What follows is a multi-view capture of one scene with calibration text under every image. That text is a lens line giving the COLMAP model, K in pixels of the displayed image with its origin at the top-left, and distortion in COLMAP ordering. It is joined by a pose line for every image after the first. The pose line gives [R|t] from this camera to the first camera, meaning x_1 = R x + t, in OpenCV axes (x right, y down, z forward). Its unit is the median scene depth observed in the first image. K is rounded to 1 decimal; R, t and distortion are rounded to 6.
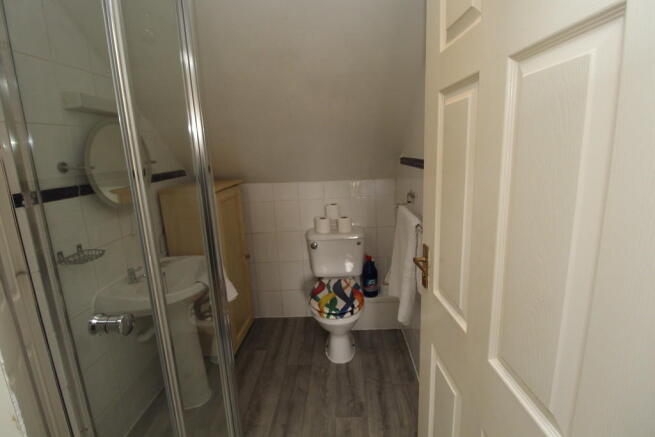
lens RADIAL K [[311.1, 0, 329.0], [0, 311.1, 217.7], [0, 0, 1]] dist [-0.011606, -0.003530]
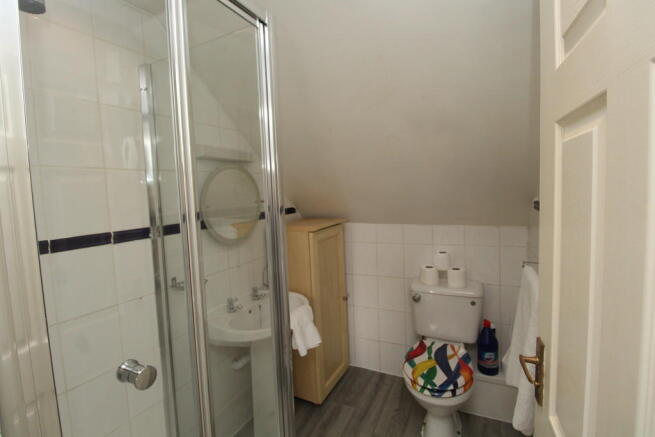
lens RADIAL K [[311.1, 0, 326.7], [0, 311.1, 213.3], [0, 0, 1]] dist [-0.011606, -0.003530]
pose [[0.908737, 0.039801, -0.415466, 0.084601], [-0.087834, 0.991387, -0.097144, -0.043152], [0.408021, 0.124771, 0.904406, 0.089956]]
